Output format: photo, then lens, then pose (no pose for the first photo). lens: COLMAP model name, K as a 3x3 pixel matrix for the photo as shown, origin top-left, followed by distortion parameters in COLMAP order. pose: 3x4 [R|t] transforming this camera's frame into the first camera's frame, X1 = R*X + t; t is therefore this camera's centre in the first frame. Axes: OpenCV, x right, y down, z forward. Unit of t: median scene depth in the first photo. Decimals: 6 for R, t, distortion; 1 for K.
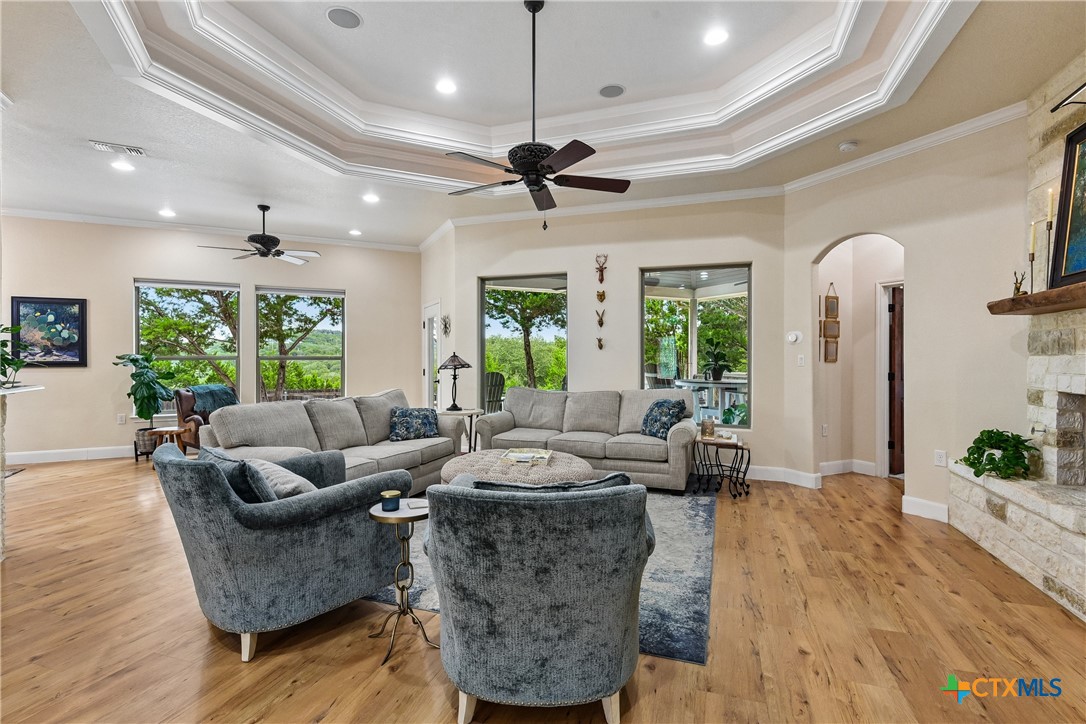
lens RADIAL K [[512.9, 0, 544.5], [0, 512.9, 359.1], [0, 0, 1]] dist [-0.001805, -0.001323]
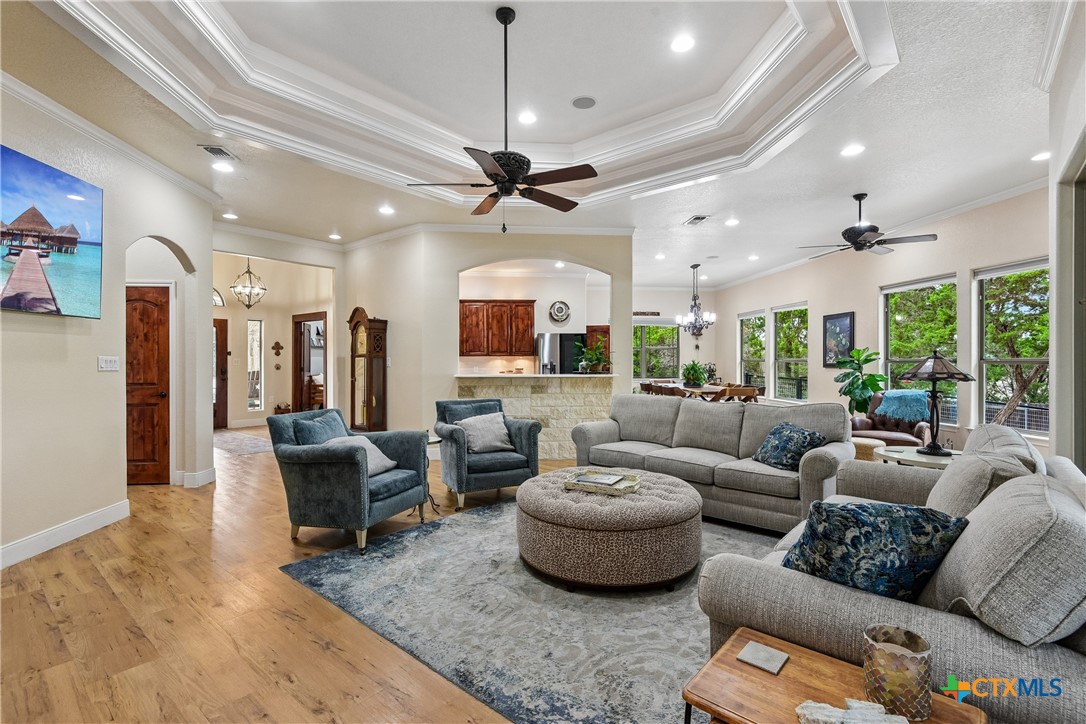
lens RADIAL K [[506.5, 0, 543.0], [0, 506.5, 362.0], [0, 0, 1]] dist [0.028258, -0.000228]
pose [[-0.358555, 0.002671, -0.933505, 0.512628], [-0.004144, 0.999981, 0.004453, -0.001557], [0.933499, 0.005465, -0.358538, 0.799382]]
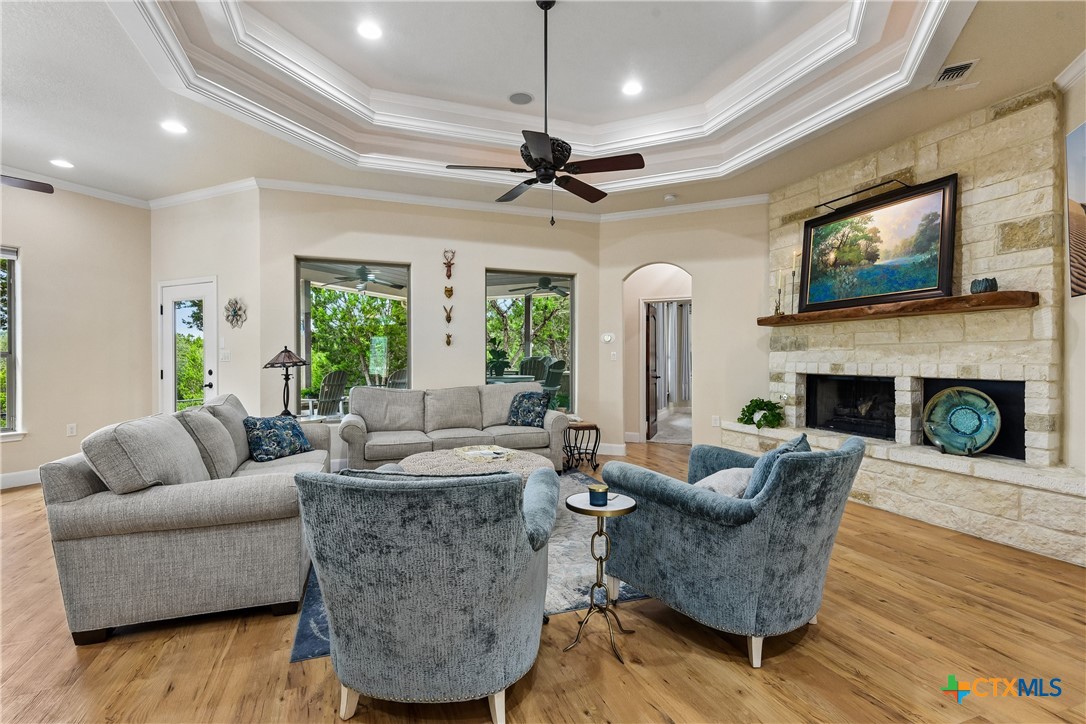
lens RADIAL K [[503.4, 0, 546.9], [0, 503.4, 361.0], [0, 0, 1]] dist [-0.001396, -0.001407]
pose [[0.772761, -0.005506, 0.634673, -0.359200], [0.003989, 0.999985, 0.003819, 0.008137], [-0.634685, -0.000419, 0.772771, 0.126100]]
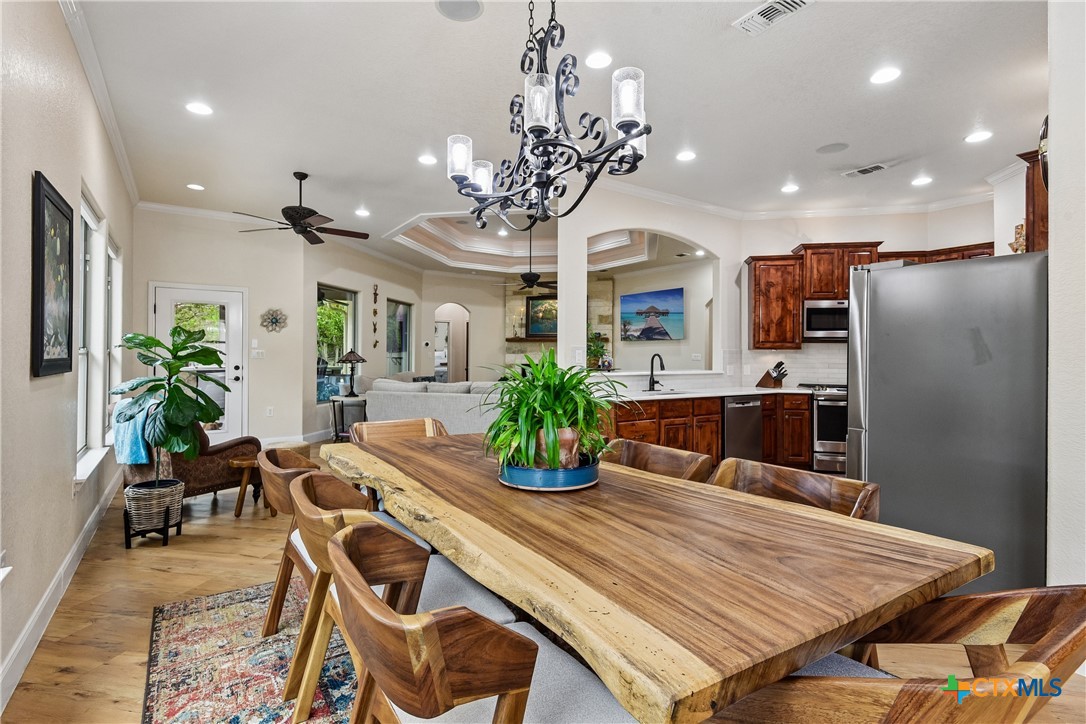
lens RADIAL K [[521.4, 0, 542.8], [0, 521.4, 351.5], [0, 0, 1]] dist [0.018165, -0.000283]
pose [[-0.137952, 0.005871, 0.990421, -1.458512], [-0.004389, 0.999969, -0.006539, -0.000531], [-0.990429, -0.005249, -0.137922, 0.719638]]
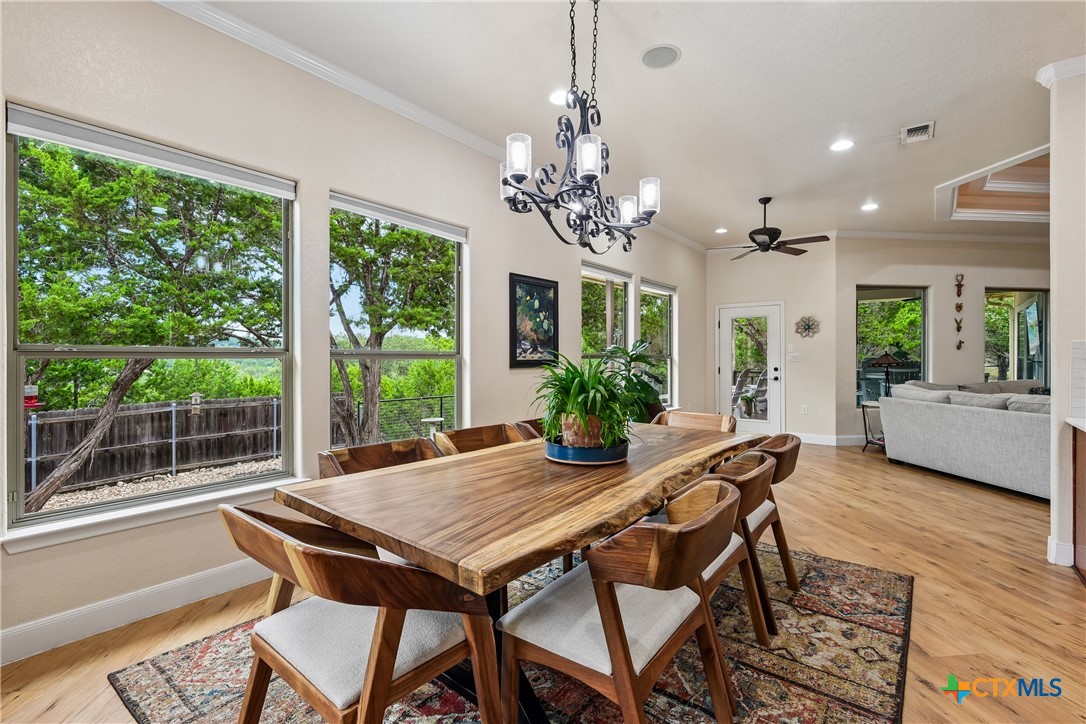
lens RADIAL K [[491.6, 0, 537.4], [0, 491.6, 357.8], [0, 0, 1]] dist [0.001703, -0.000980]
pose [[0.907073, 0.000139, 0.420974, -1.324814], [0.000784, 0.999998, -0.002020, 0.002683], [-0.420973, 0.002163, 0.907071, 0.339325]]
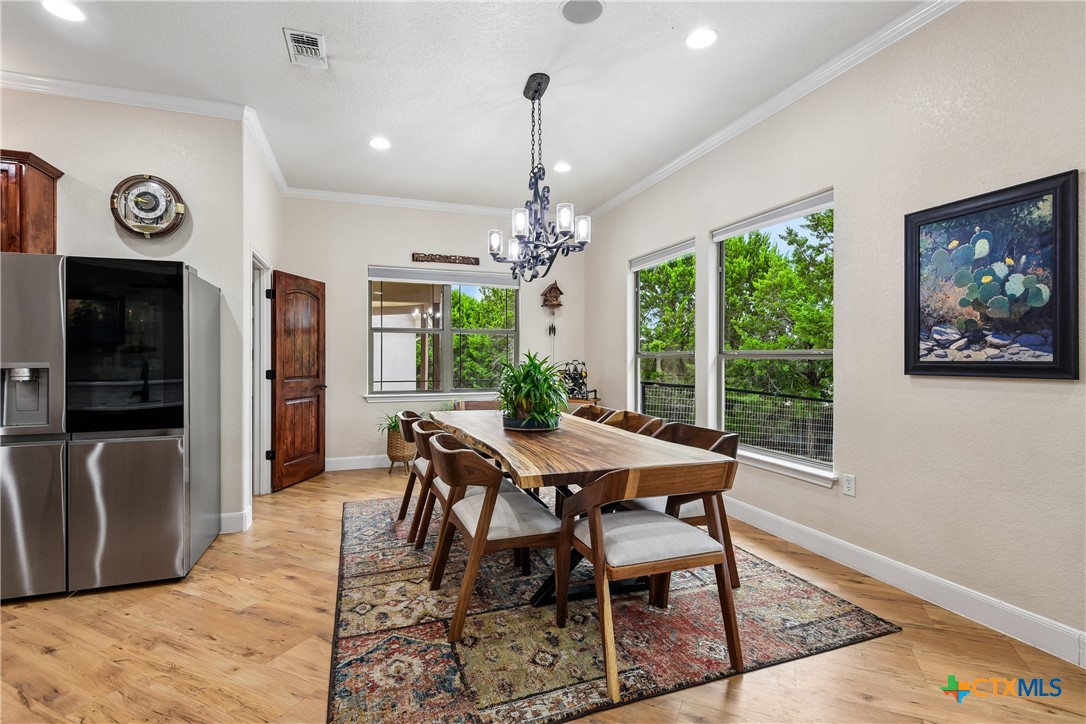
lens RADIAL K [[512.9, 0, 544.5], [0, 512.9, 359.1], [0, 0, 1]] dist [-0.001805, -0.001323]
pose [[-0.109506, 0.001509, -0.993985, -0.571242], [-0.004805, 0.999986, 0.002047, 0.003407], [0.993974, 0.005000, -0.109498, 0.745635]]
